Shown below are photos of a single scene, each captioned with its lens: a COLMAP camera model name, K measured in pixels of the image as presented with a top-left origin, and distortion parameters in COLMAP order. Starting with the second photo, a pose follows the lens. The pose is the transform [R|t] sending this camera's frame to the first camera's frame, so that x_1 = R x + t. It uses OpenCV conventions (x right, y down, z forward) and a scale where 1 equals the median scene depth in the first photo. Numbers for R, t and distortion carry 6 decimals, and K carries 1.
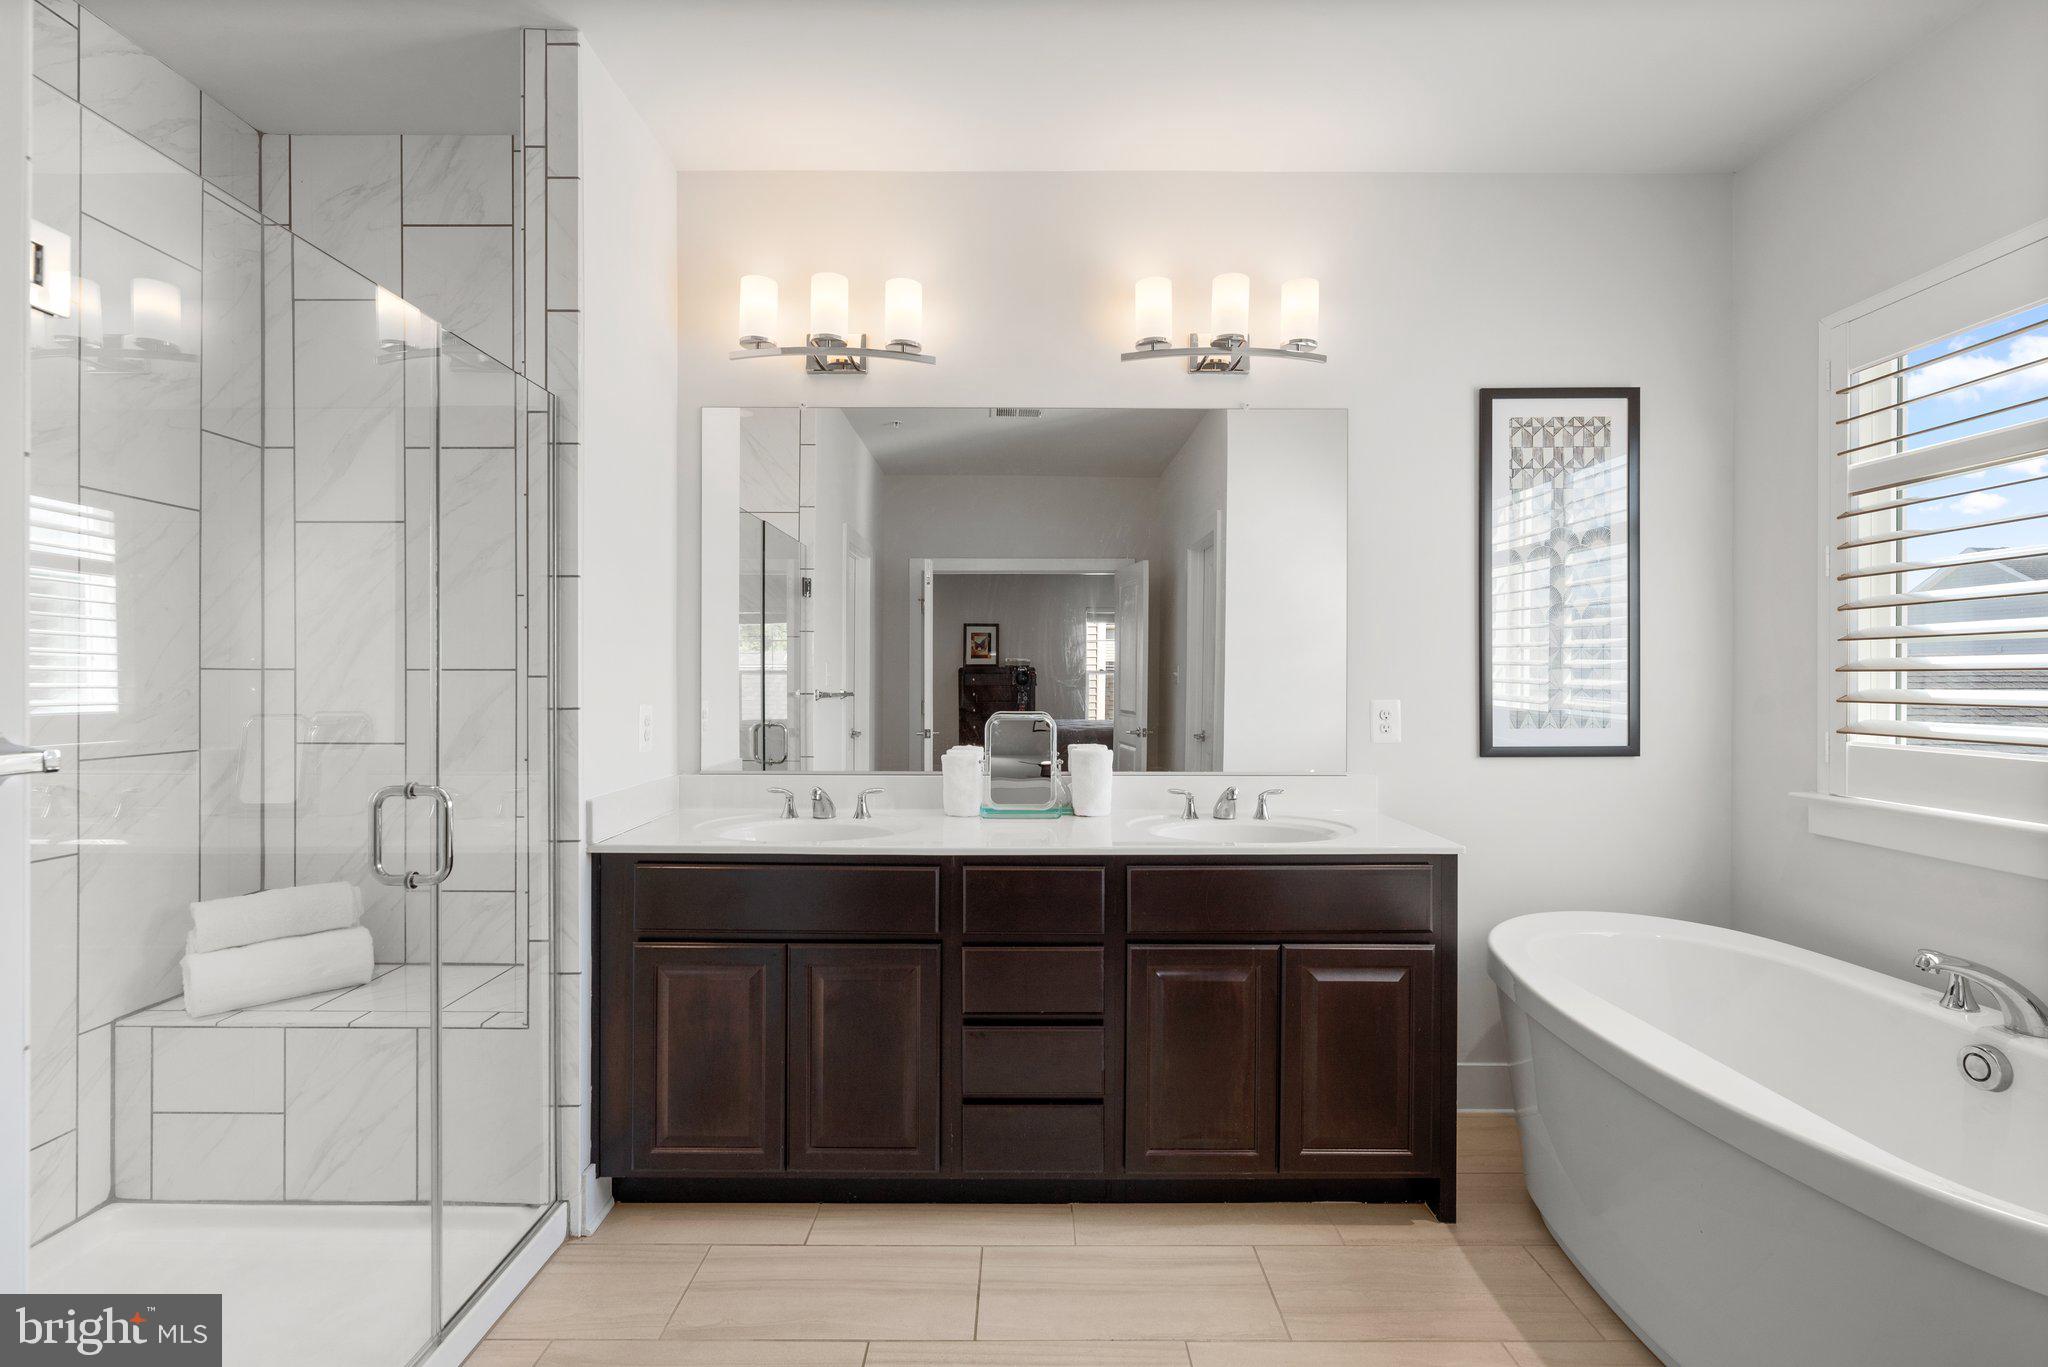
lens RADIAL K [[952.0, 0, 1024.0], [0, 952.0, 683.5], [0, 0, 1]] dist [-0.001399, 0.000466]
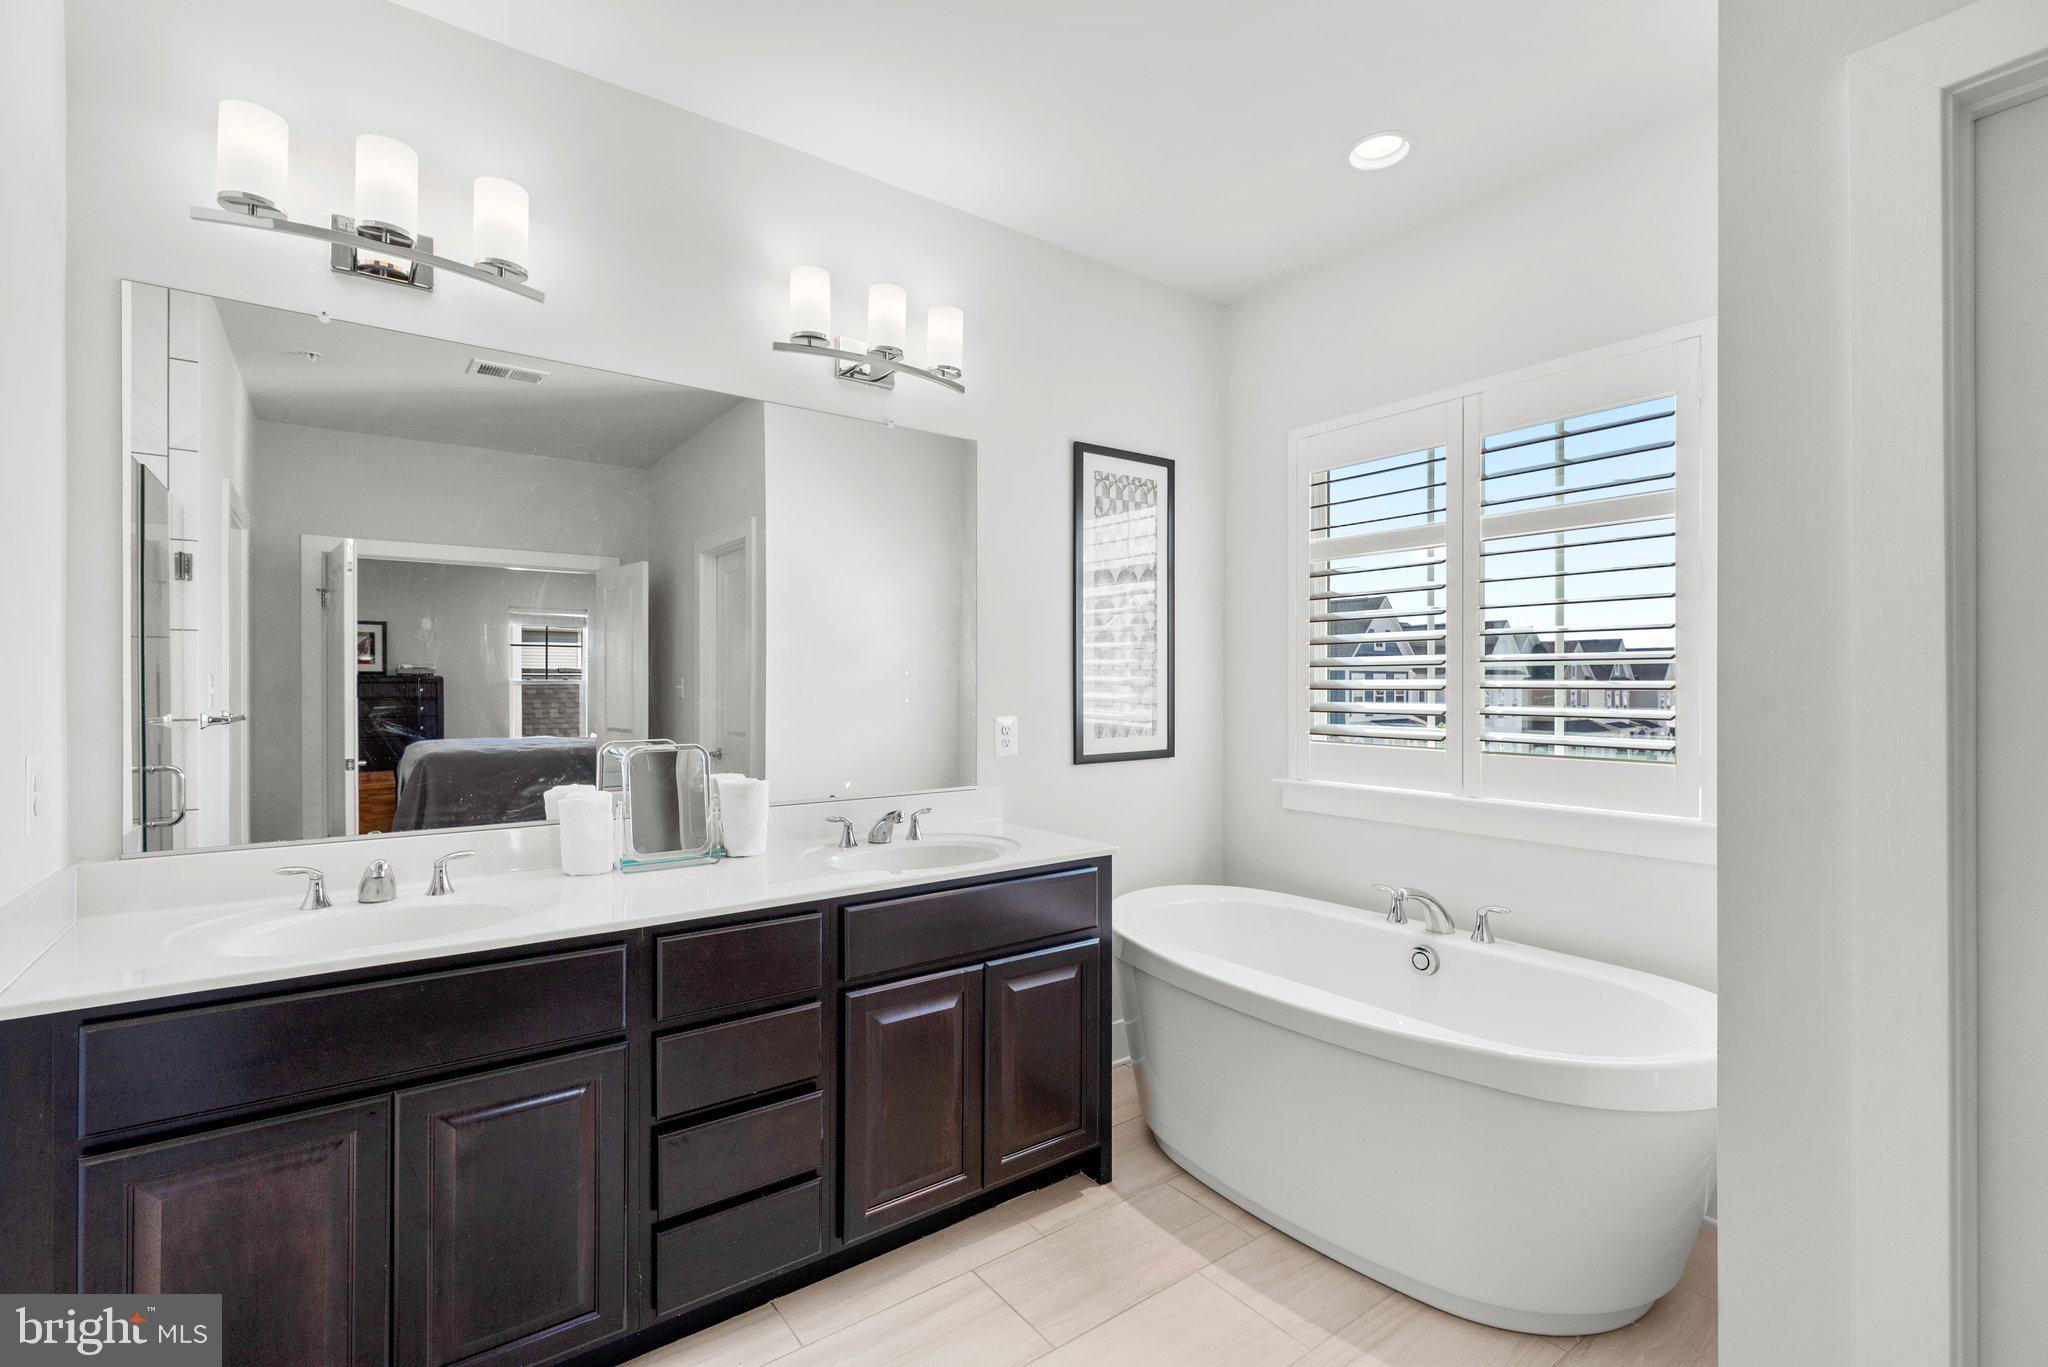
lens RADIAL K [[922.8, 0, 1026.1], [0, 922.8, 689.2], [0, 0, 1]] dist [-0.000804, 0.000384]
pose [[0.800209, -0.005889, 0.599693, -0.236263], [0.005189, 0.999982, 0.002895, -0.017145], [-0.599699, 0.000795, 0.800225, 0.155226]]
